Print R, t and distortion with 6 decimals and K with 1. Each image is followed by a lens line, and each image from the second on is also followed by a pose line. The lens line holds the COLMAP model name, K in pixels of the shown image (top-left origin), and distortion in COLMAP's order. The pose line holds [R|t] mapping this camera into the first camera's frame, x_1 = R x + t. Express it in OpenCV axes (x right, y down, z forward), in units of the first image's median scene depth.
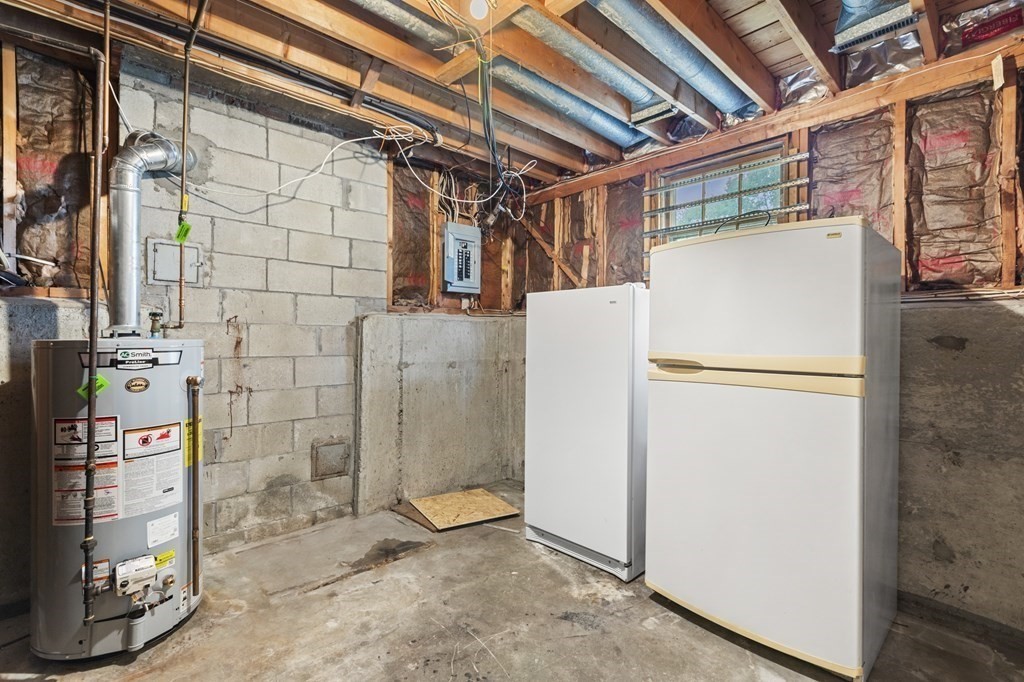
lens RADIAL K [[461.4, 0, 507.4], [0, 461.4, 335.0], [0, 0, 1]] dist [0.000174, -0.000438]
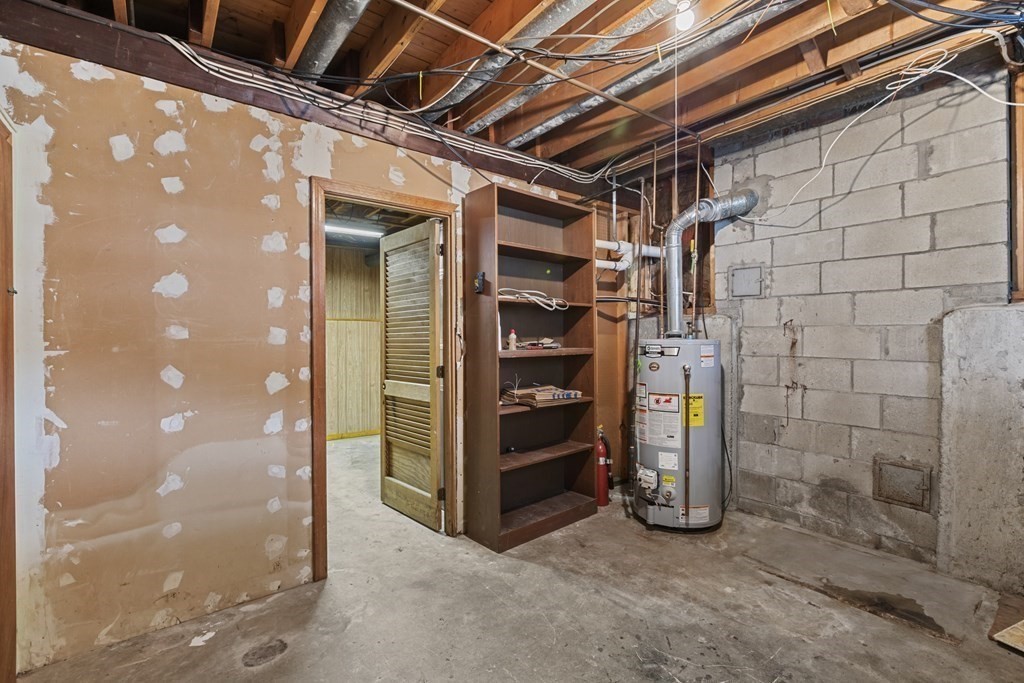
lens RADIAL K [[461.4, 0, 507.4], [0, 461.4, 335.5], [0, 0, 1]] dist [0.000174, -0.000438]
pose [[-0.095969, -0.006311, -0.995364, 0.596552], [0.001579, 0.999978, -0.006492, 0.003584], [0.995383, -0.002195, -0.095957, 0.416521]]
